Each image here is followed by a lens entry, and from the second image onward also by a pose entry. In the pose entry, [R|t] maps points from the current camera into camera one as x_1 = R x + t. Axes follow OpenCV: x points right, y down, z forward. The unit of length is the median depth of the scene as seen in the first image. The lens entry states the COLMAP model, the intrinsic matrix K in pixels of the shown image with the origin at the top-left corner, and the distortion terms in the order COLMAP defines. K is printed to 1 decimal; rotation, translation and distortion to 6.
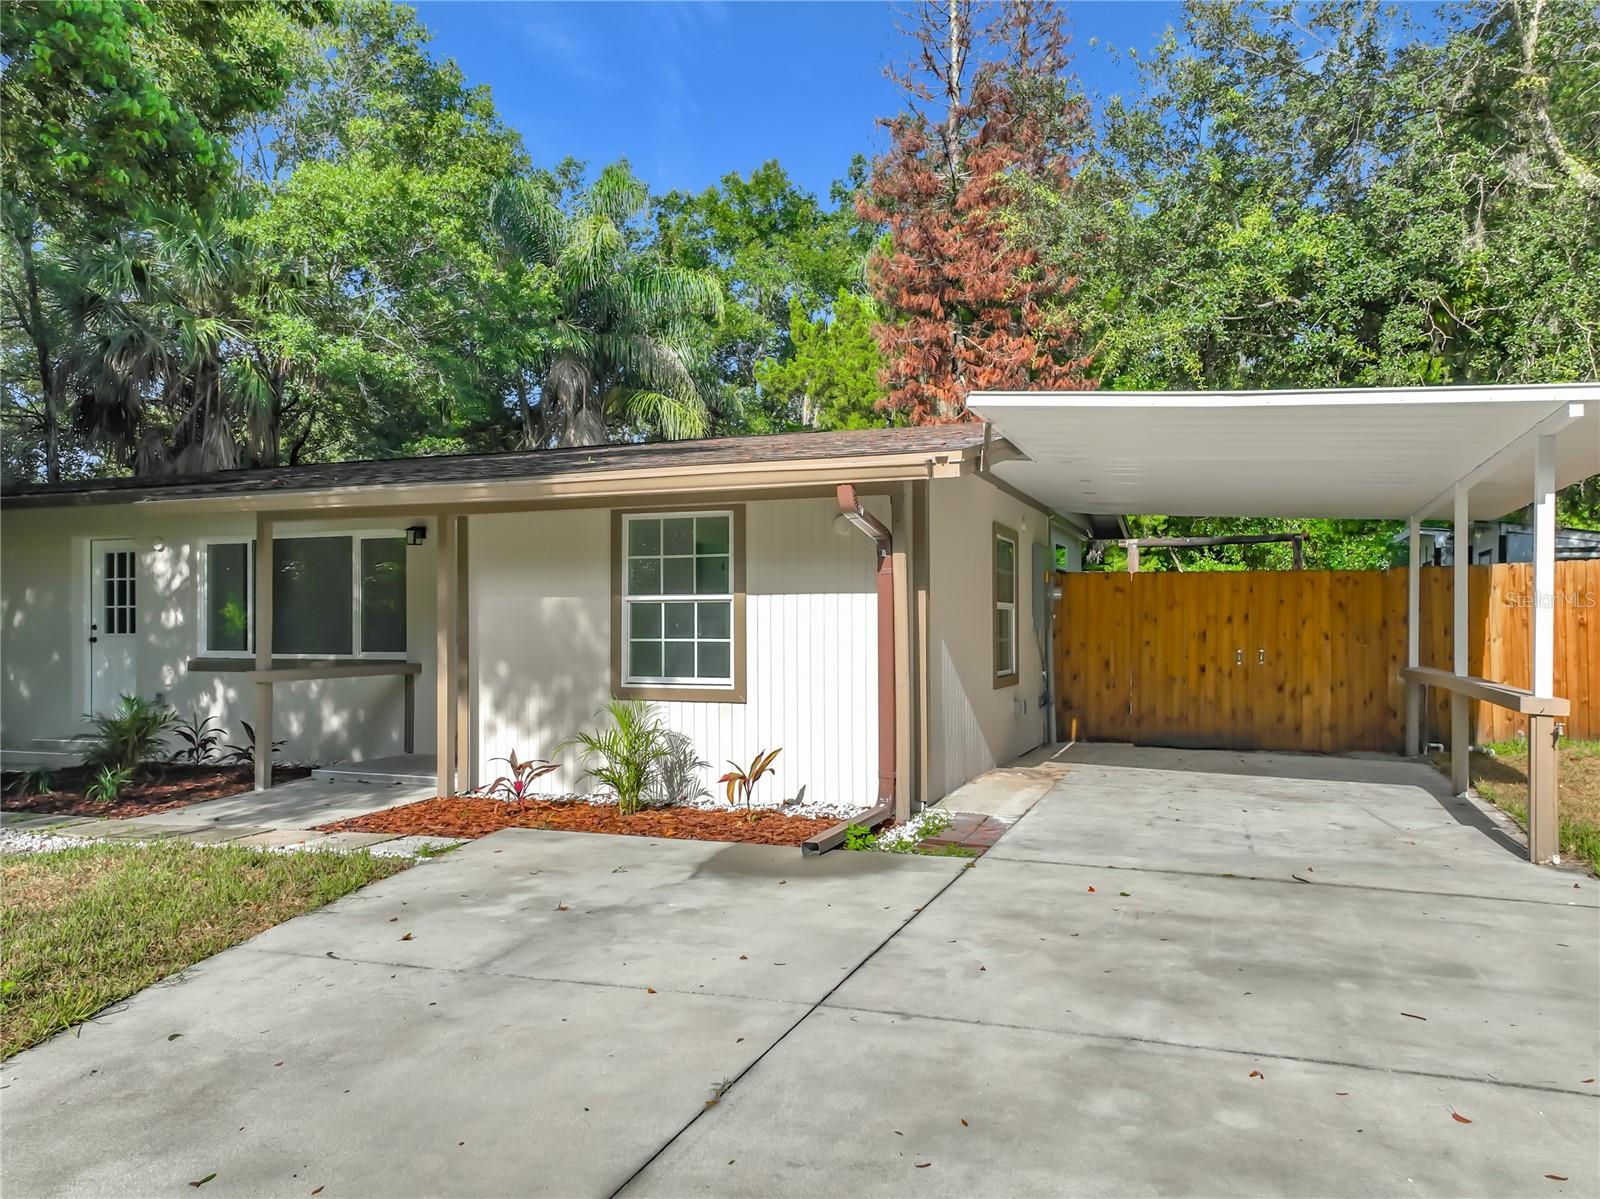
lens RADIAL K [[1154.7, 0, 805.7], [0, 1154.7, 632.4], [0, 0, 1]] dist [0.006542, 0.004443]
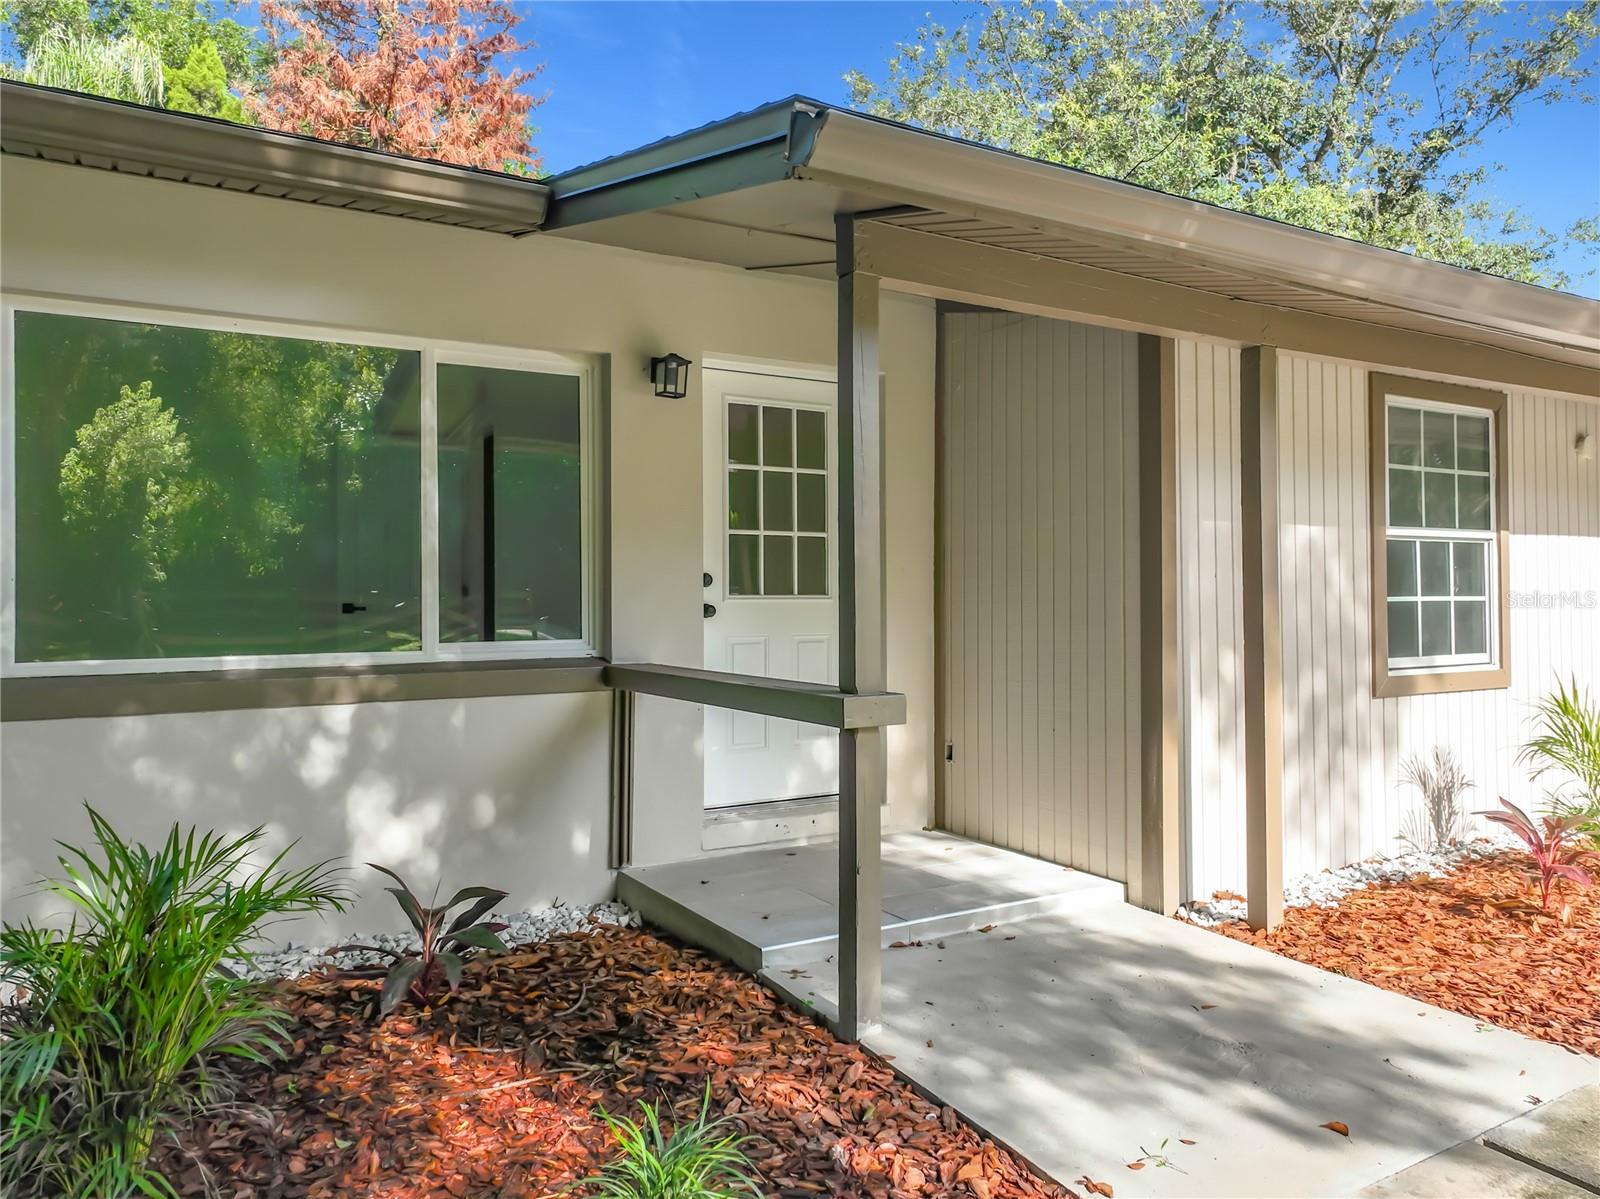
lens RADIAL K [[1154.7, 0, 818.7], [0, 1154.7, 617.3], [0, 0, 1]] dist [0.006542, 0.004443]
pose [[0.603744, -0.012230, 0.797084, -0.805536], [0.013059, 0.999900, 0.005450, 0.008428], [-0.797071, 0.007119, 0.603843, 0.849323]]
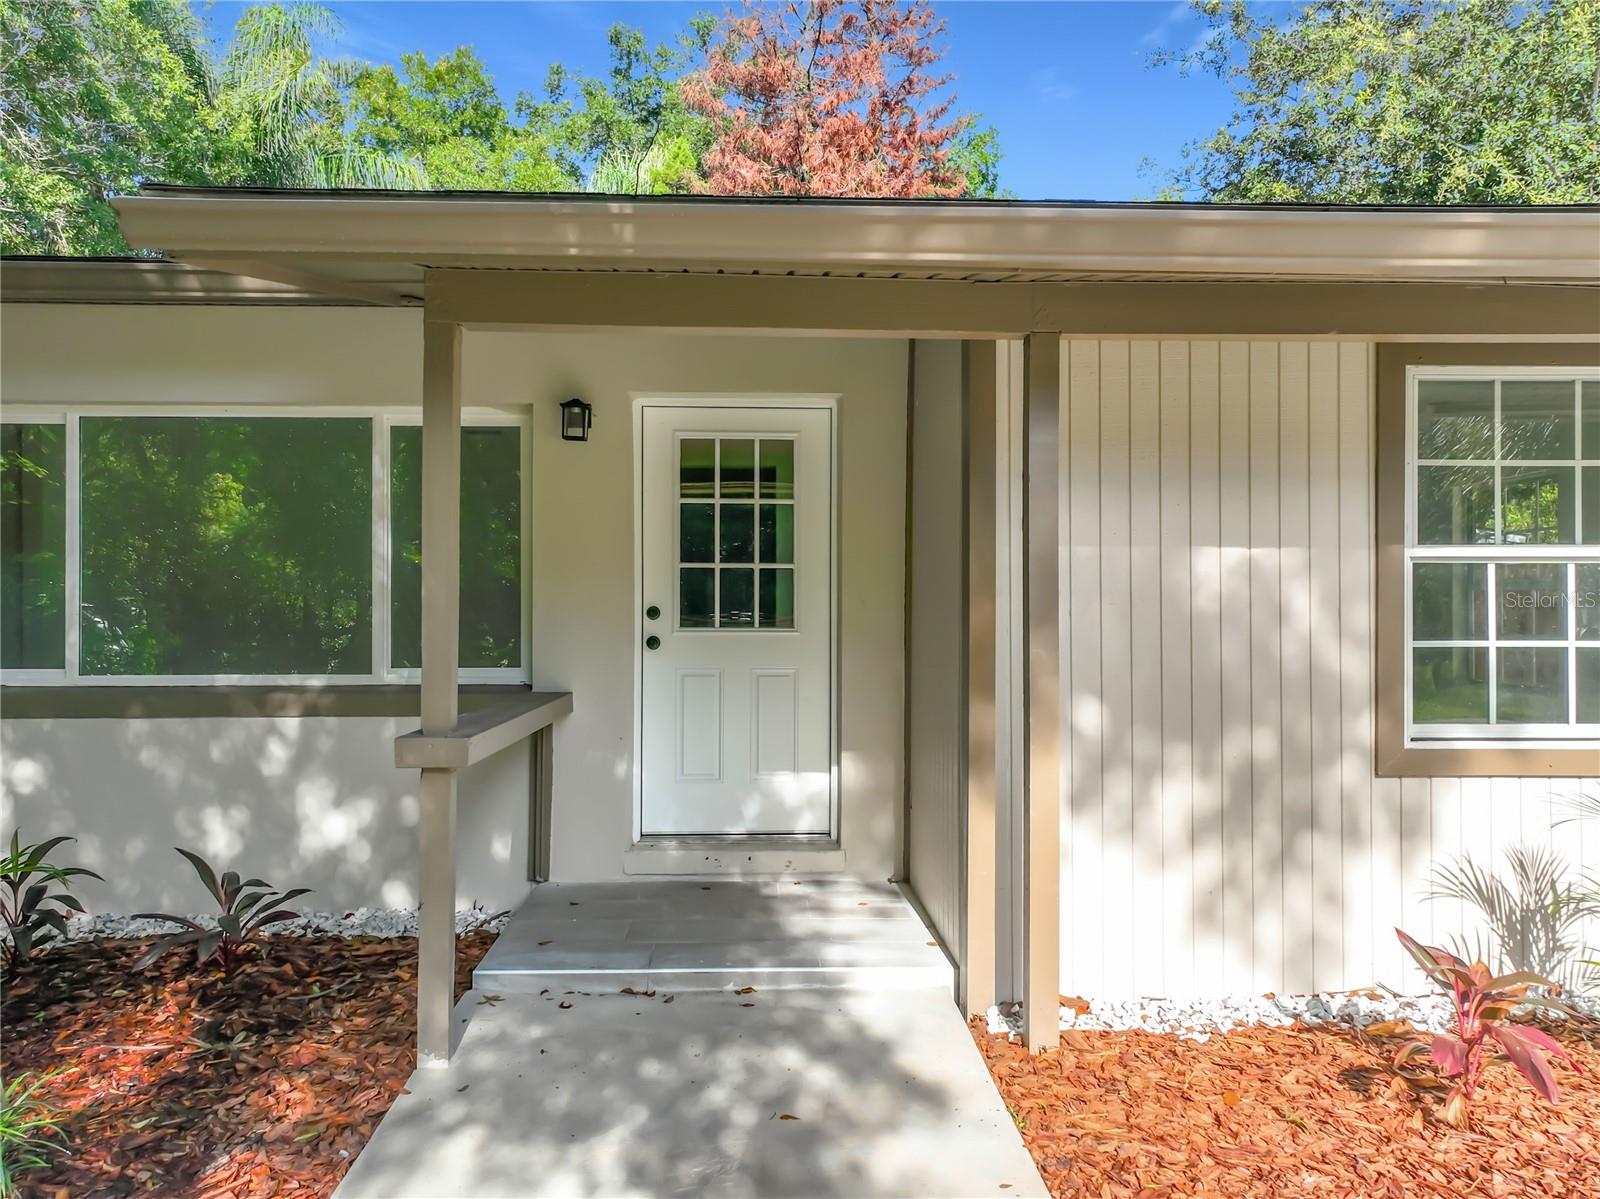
lens RADIAL K [[1154.7, 0, 785.1], [0, 1154.7, 624.3], [0, 0, 1]] dist [0.006542, 0.004443]
pose [[0.918903, 0.003263, 0.394469, -0.545694], [-0.001208, 0.999984, -0.005456, 0.001333], [-0.394481, 0.004537, 0.918893, 0.664413]]
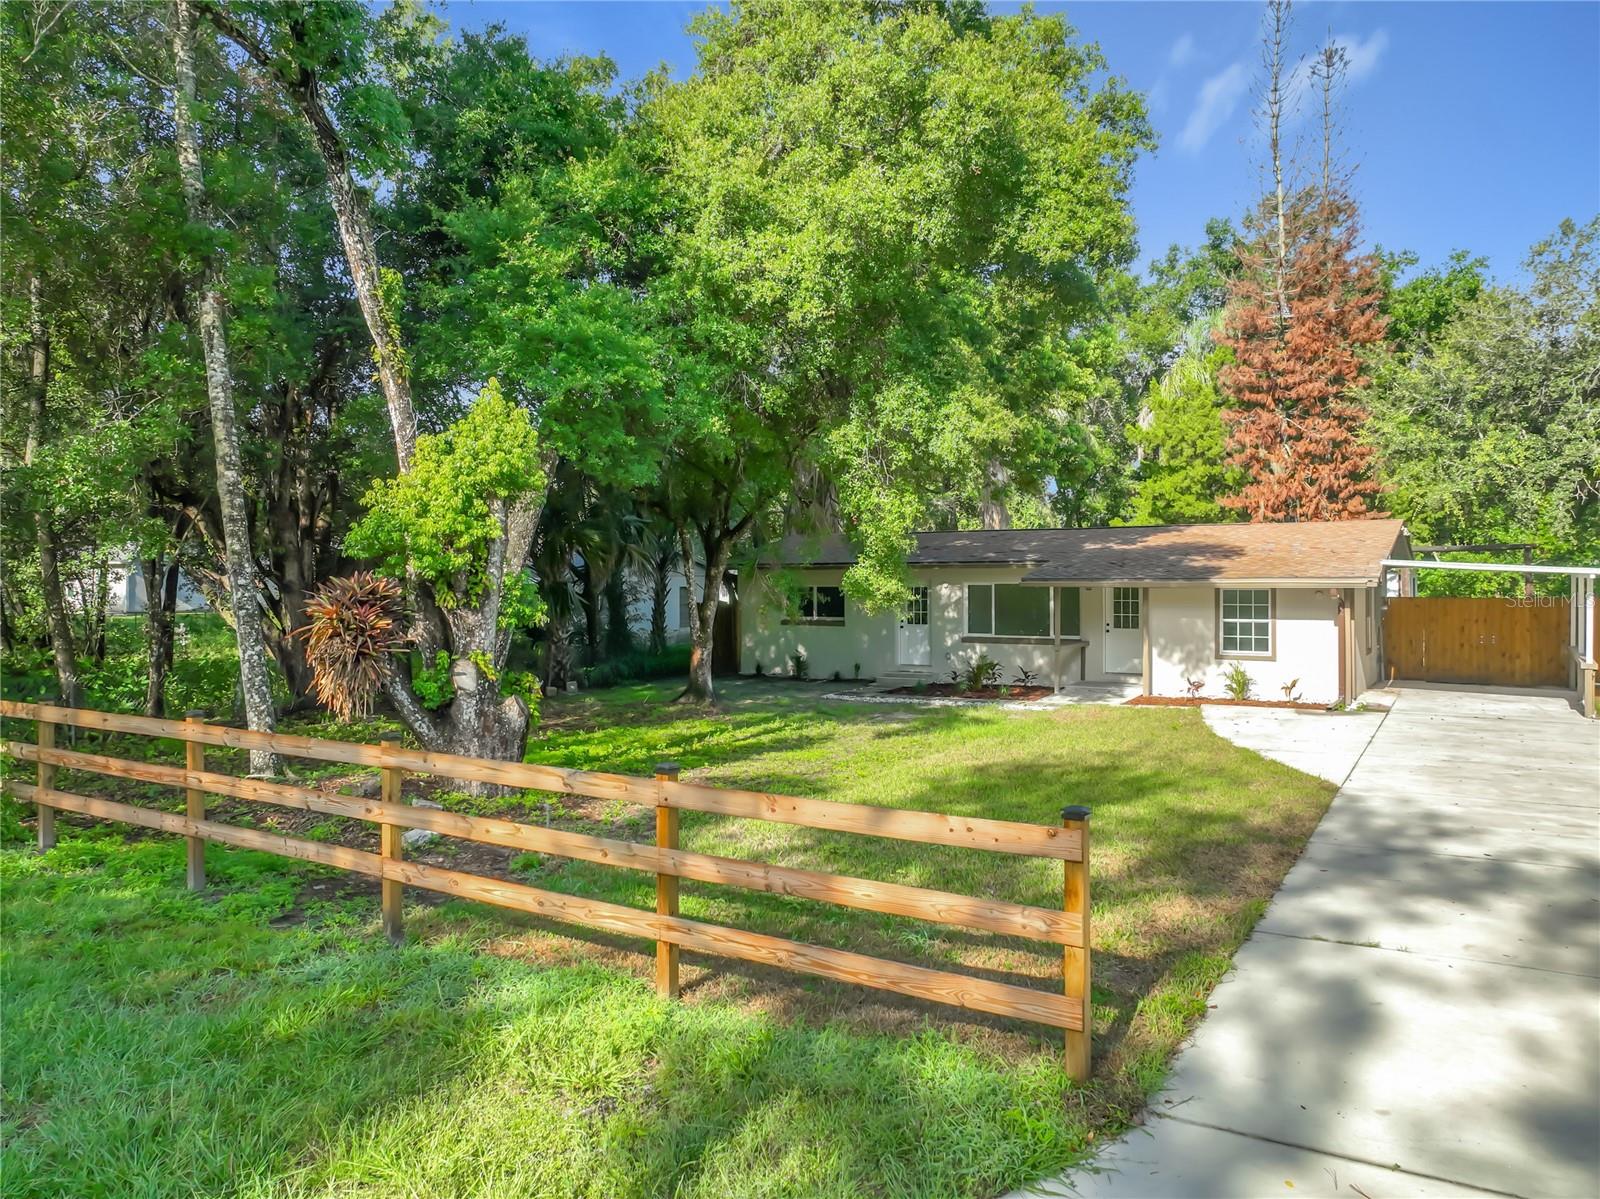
lens RADIAL K [[1154.7, 0, 789.6], [0, 1154.7, 587.1], [0, 0, 1]] dist [0.006542, 0.004443]
pose [[0.982928, -0.004852, -0.183924, -0.616092], [0.006385, 0.999950, 0.007743, -0.127195], [0.183877, -0.008785, 0.982910, -1.685309]]
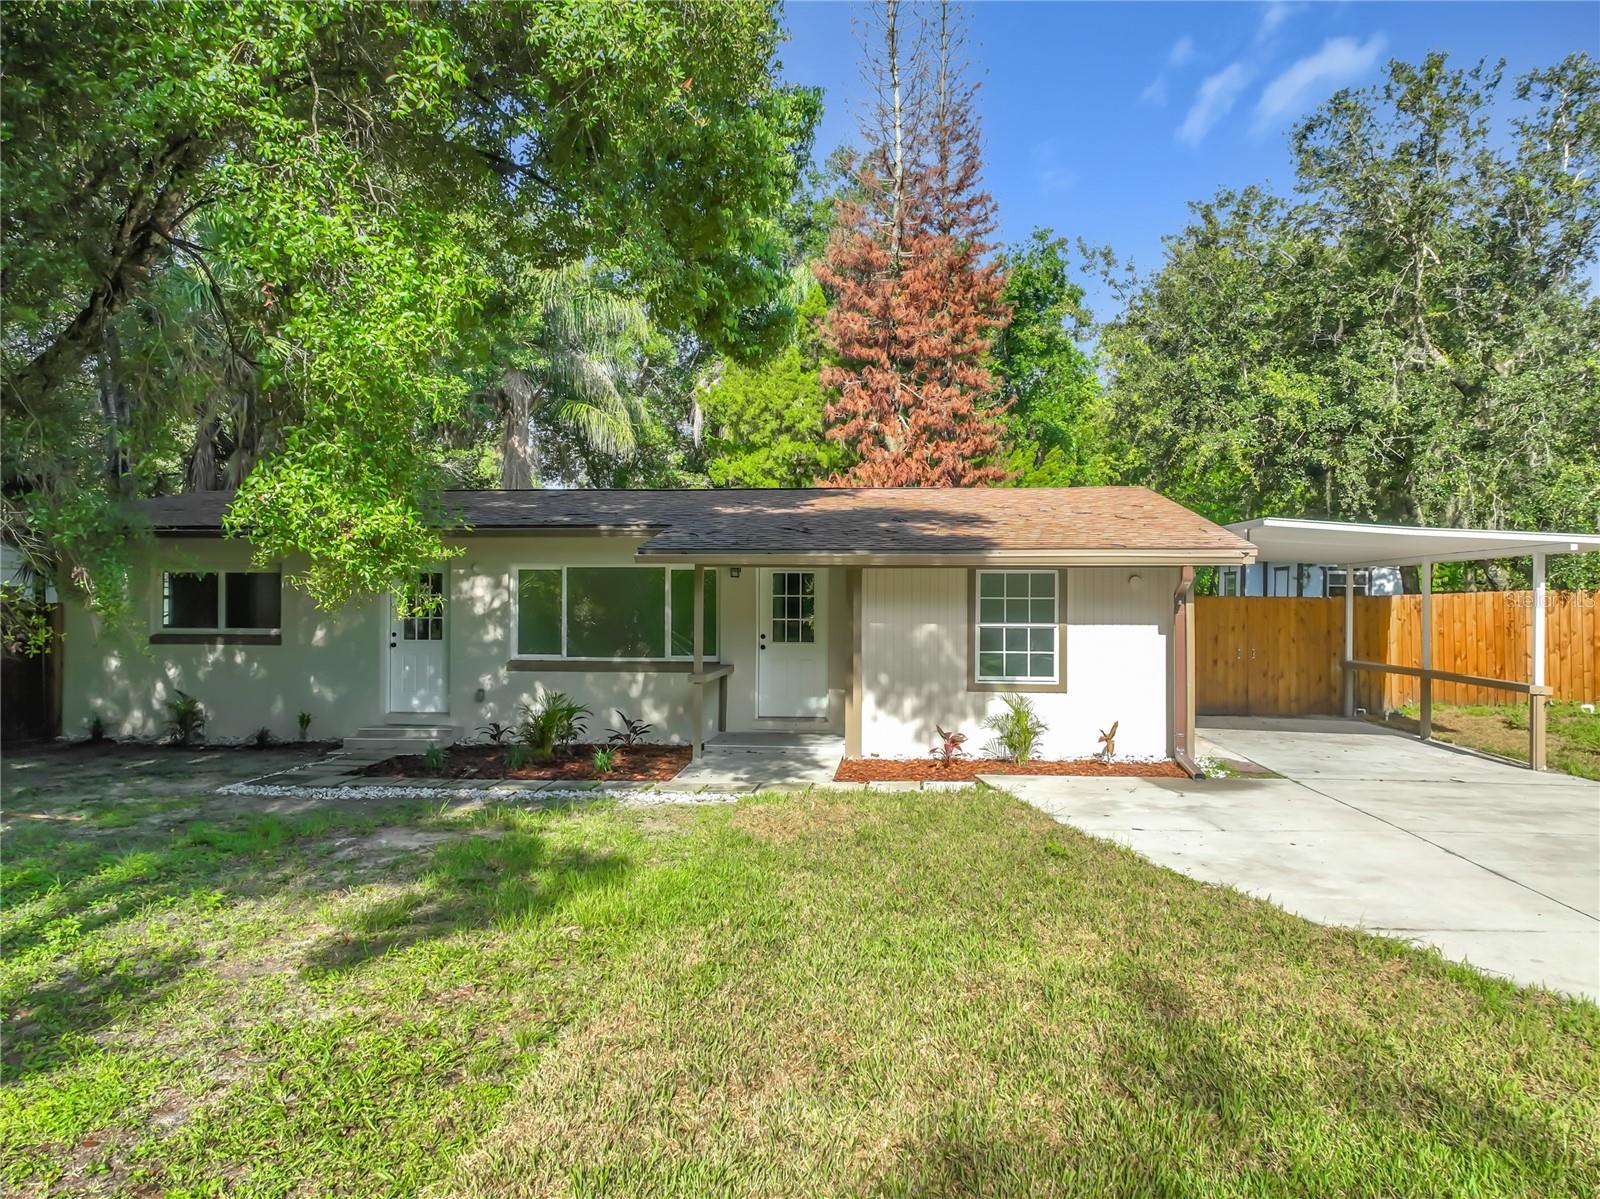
lens RADIAL K [[1154.7, 0, 810.9], [0, 1154.7, 590.2], [0, 0, 1]] dist [0.006542, 0.004443]
pose [[0.962434, 0.005401, 0.271464, -0.759387], [-0.001646, 0.999900, -0.014059, -0.052439], [-0.271512, 0.013084, 0.962346, -0.389378]]
